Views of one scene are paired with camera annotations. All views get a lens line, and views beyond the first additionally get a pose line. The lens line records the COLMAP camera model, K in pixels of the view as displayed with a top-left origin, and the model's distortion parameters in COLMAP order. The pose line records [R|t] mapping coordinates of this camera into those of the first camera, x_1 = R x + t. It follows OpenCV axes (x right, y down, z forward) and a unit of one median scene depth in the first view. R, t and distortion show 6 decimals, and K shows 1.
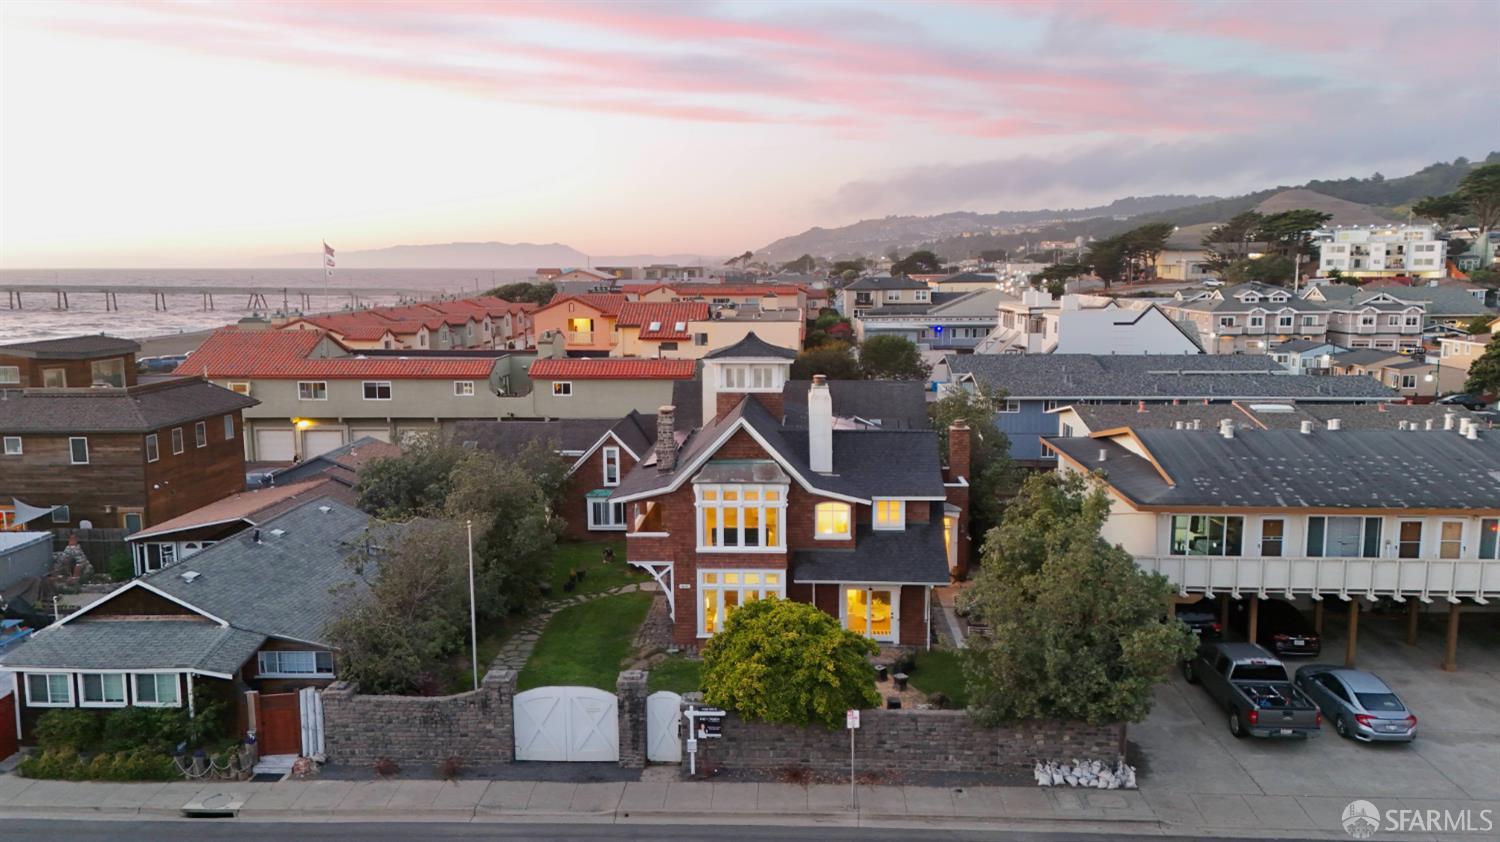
lens RADIAL K [[1095.4, 0, 750.7], [0, 1095.4, 414.9], [0, 0, 1]] dist [0.093756, -0.098167]
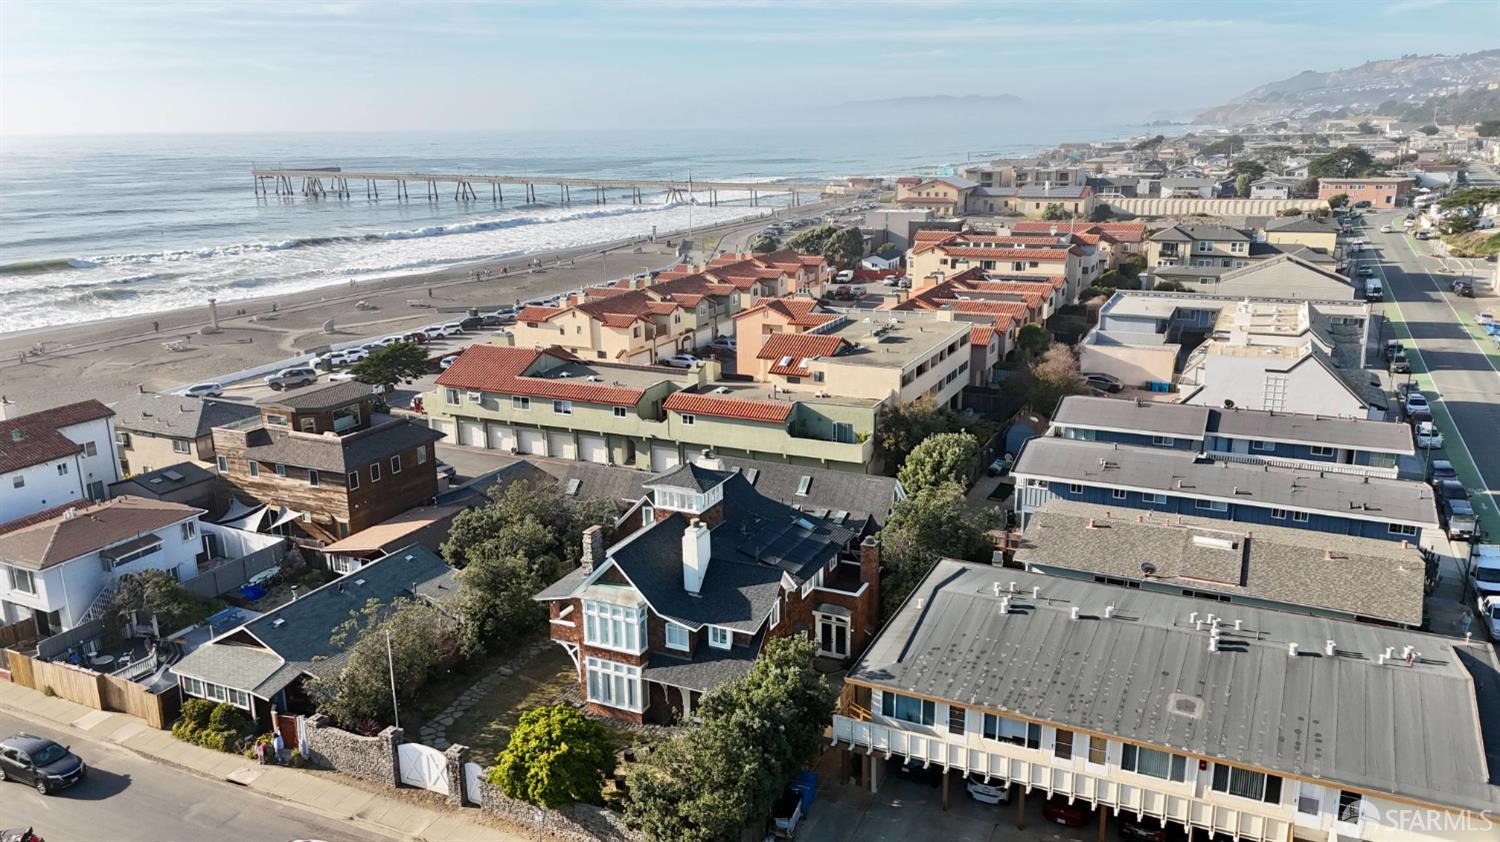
lens RADIAL K [[1097.1, 0, 751.4], [0, 1097.1, 418.3], [0, 0, 1]] dist [0.090637, -0.095110]
pose [[0.924572, 0.091542, -0.369846, 0.558845], [-0.043254, 0.989651, 0.136822, -0.315684], [0.378543, -0.110504, 0.918964, -0.166185]]
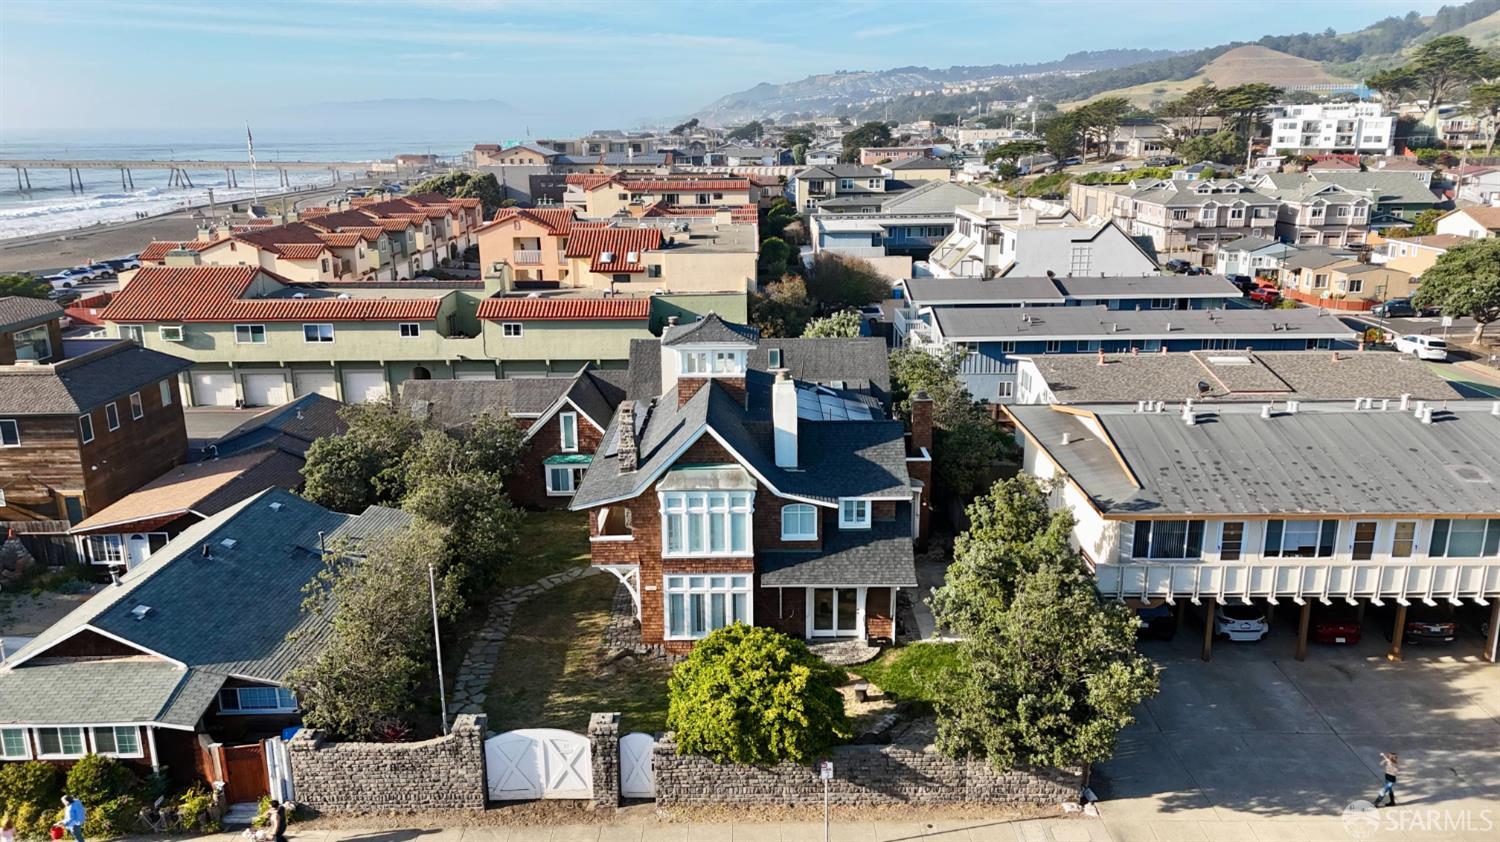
lens RADIAL K [[1097.1, 0, 751.4], [0, 1097.1, 418.3], [0, 0, 1]] dist [0.090637, -0.095110]
pose [[0.998833, -0.016309, 0.045455, -0.010496], [0.010487, 0.992038, 0.125500, -0.106729], [-0.047140, -0.124876, 0.991052, 0.024299]]
